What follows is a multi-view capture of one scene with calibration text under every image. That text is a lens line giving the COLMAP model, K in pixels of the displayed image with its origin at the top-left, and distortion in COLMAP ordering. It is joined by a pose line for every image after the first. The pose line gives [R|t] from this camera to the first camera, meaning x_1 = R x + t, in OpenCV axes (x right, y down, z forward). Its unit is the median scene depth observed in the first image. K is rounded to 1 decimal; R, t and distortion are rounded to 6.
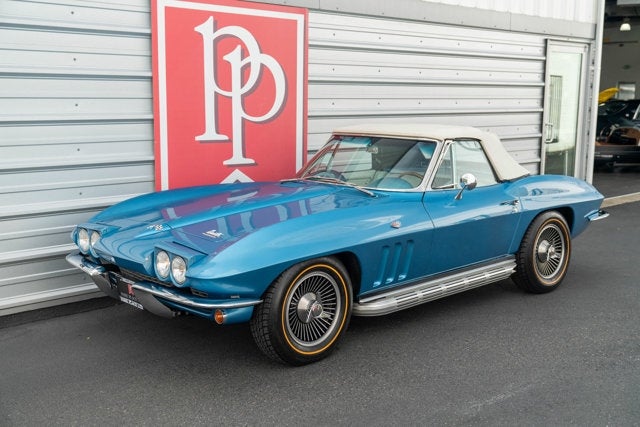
lens RADIAL K [[758.3, 0, 321.8], [0, 758.3, 216.4], [0, 0, 1]] dist [0.010368, 0.014734]
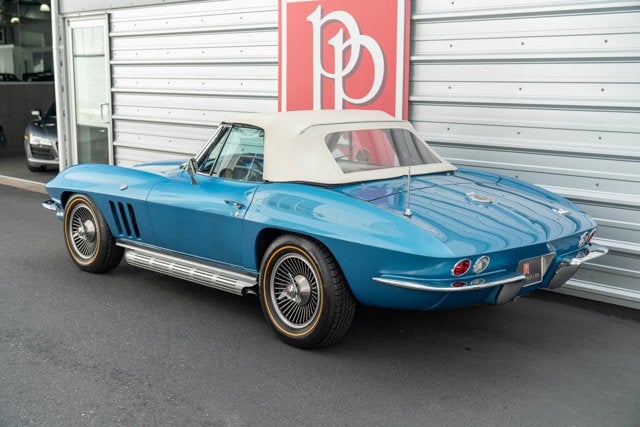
lens RADIAL K [[862.4, 0, 320.0], [0, 862.4, 213.5], [0, 0, 1]] dist [0.020768, 0.029548]
pose [[0.006523, 0.152507, -0.988281, 1.090533], [-0.163039, 0.975240, 0.149418, -0.150867], [0.986598, 0.160154, 0.031227, 0.973050]]
